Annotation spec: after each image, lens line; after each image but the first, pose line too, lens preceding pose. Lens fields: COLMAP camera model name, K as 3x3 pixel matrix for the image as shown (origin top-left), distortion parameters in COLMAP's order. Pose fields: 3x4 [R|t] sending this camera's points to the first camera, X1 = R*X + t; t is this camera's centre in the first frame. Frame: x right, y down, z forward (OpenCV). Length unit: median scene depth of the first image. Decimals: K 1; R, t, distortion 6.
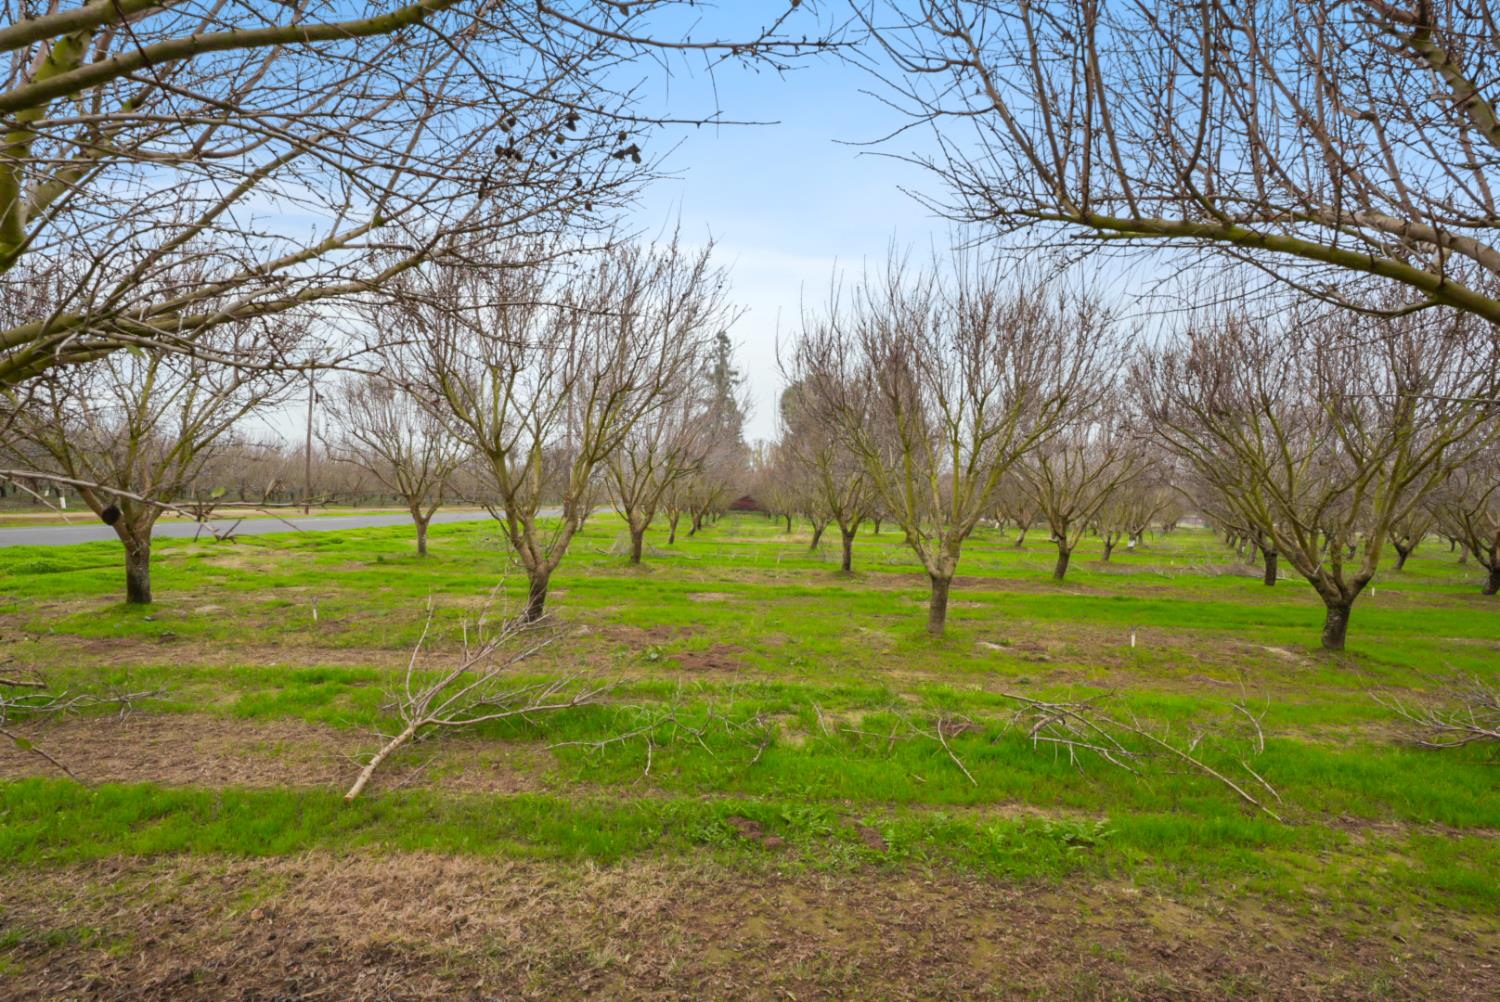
lens RADIAL K [[653.5, 0, 752.7], [0, 653.5, 507.3], [0, 0, 1]] dist [0.000791, 0.001519]
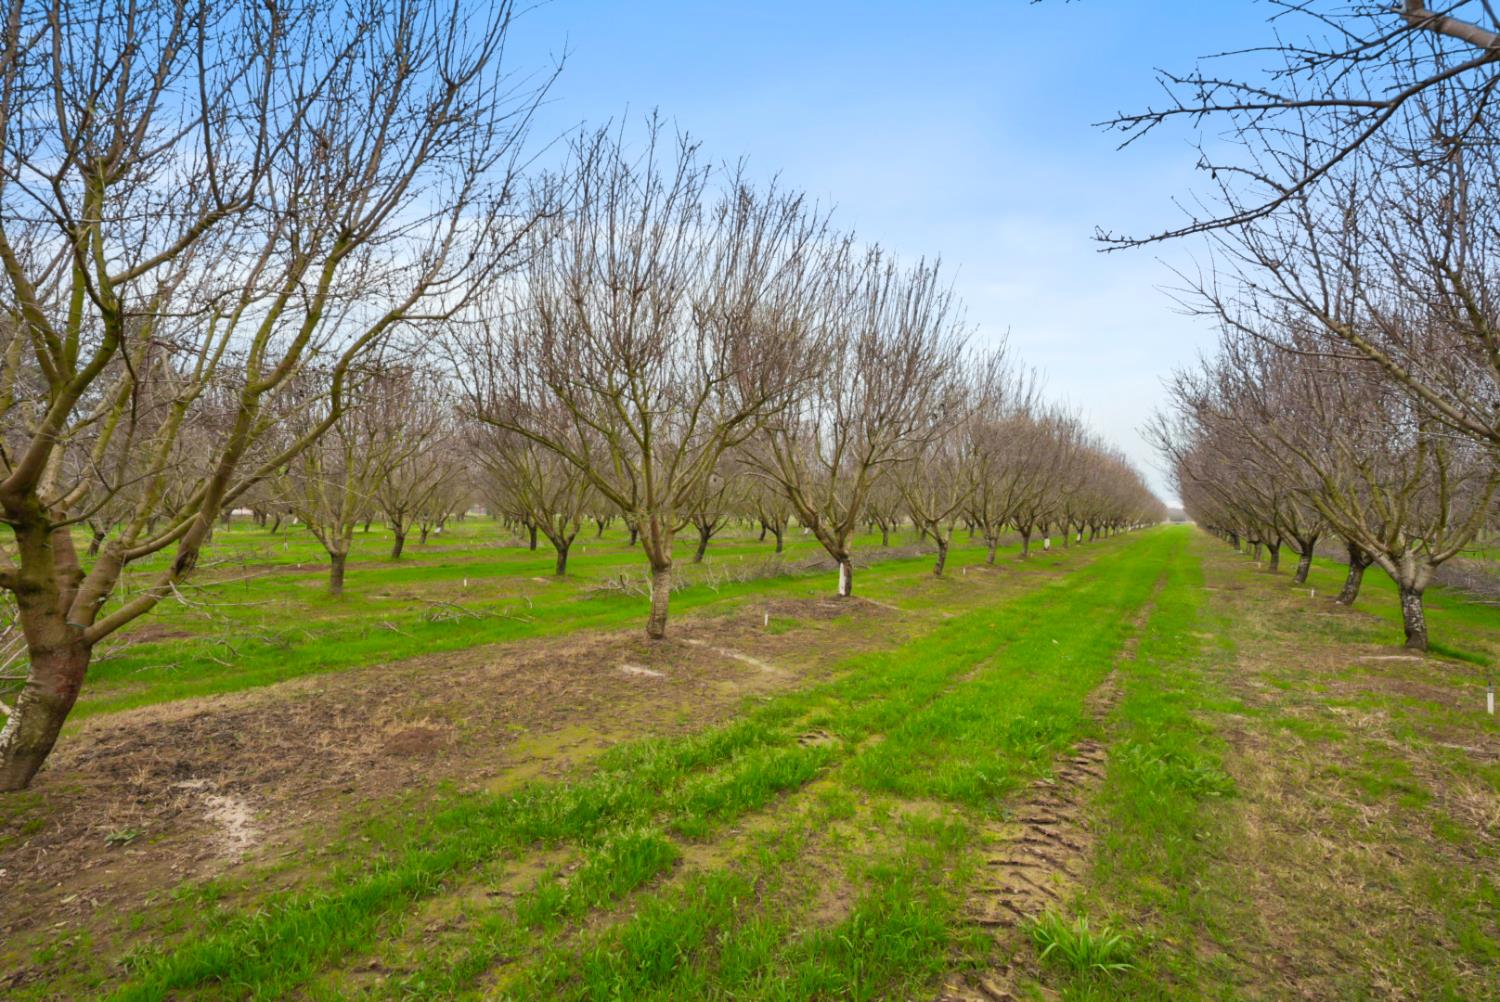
lens RADIAL K [[653.5, 0, 742.1], [0, 653.5, 501.7], [0, 0, 1]] dist [0.000791, 0.001519]
pose [[0.557057, -0.015088, 0.830337, -0.213403], [0.011819, 0.999878, 0.010240, -0.004230], [-0.830390, 0.004109, 0.557167, -0.269155]]
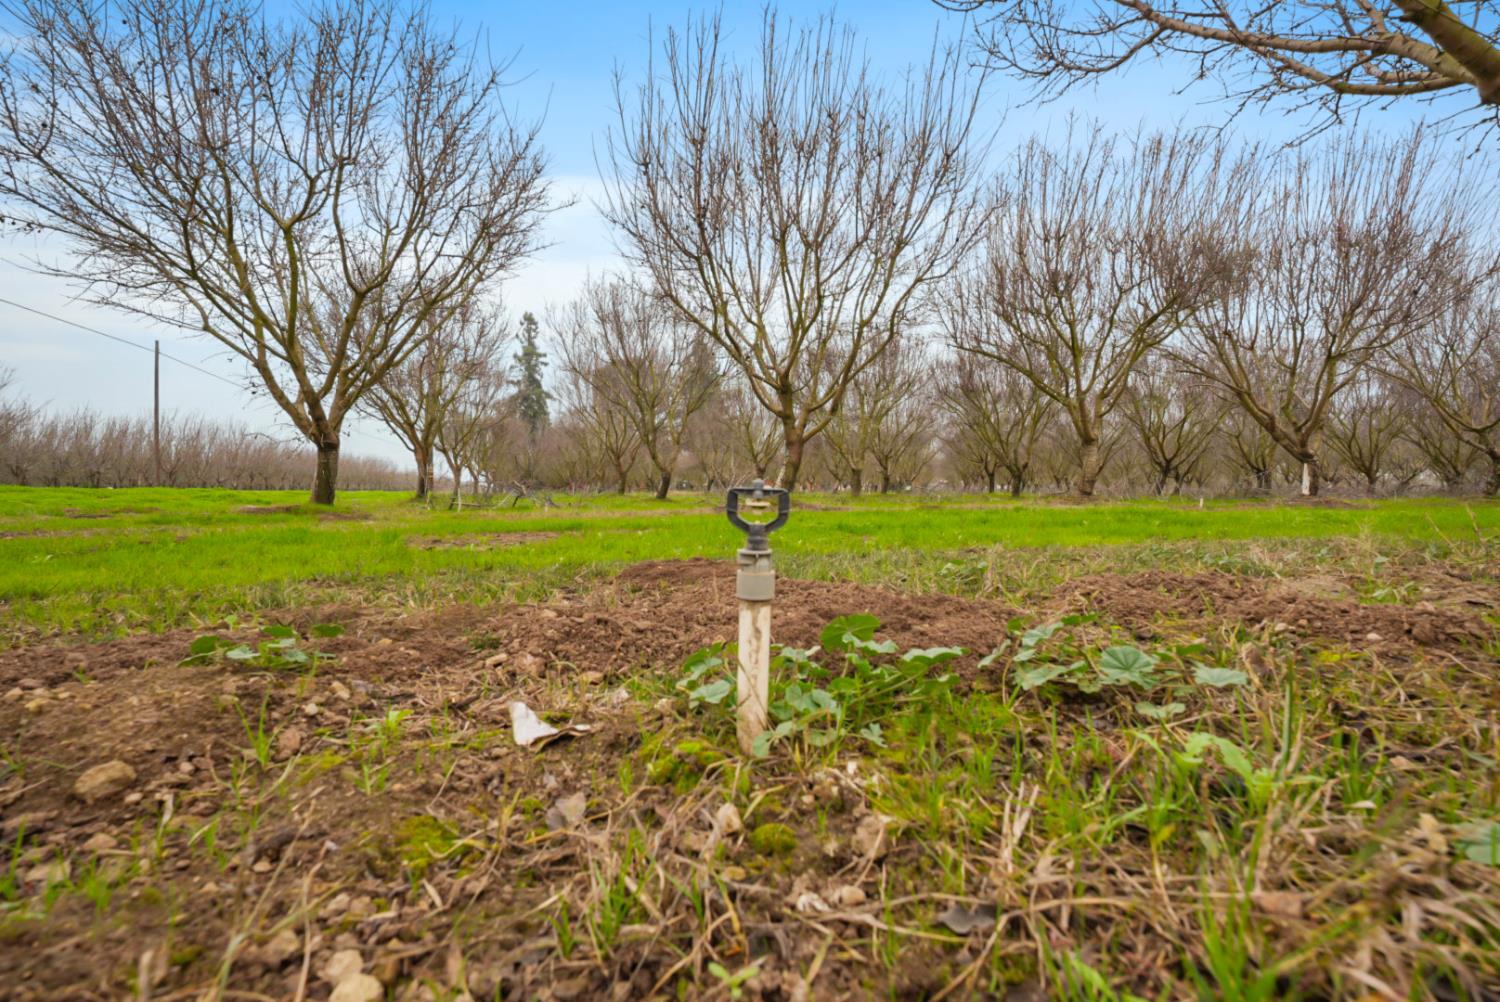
lens RADIAL K [[653.5, 0, 751.7], [0, 653.5, 490.1], [0, 0, 1]] dist [0.000791, 0.001519]
pose [[0.949428, -0.028576, 0.312682, -0.363511], [0.027300, 0.999591, 0.008458, 0.080128], [-0.312796, 0.000506, 0.949820, -0.455718]]
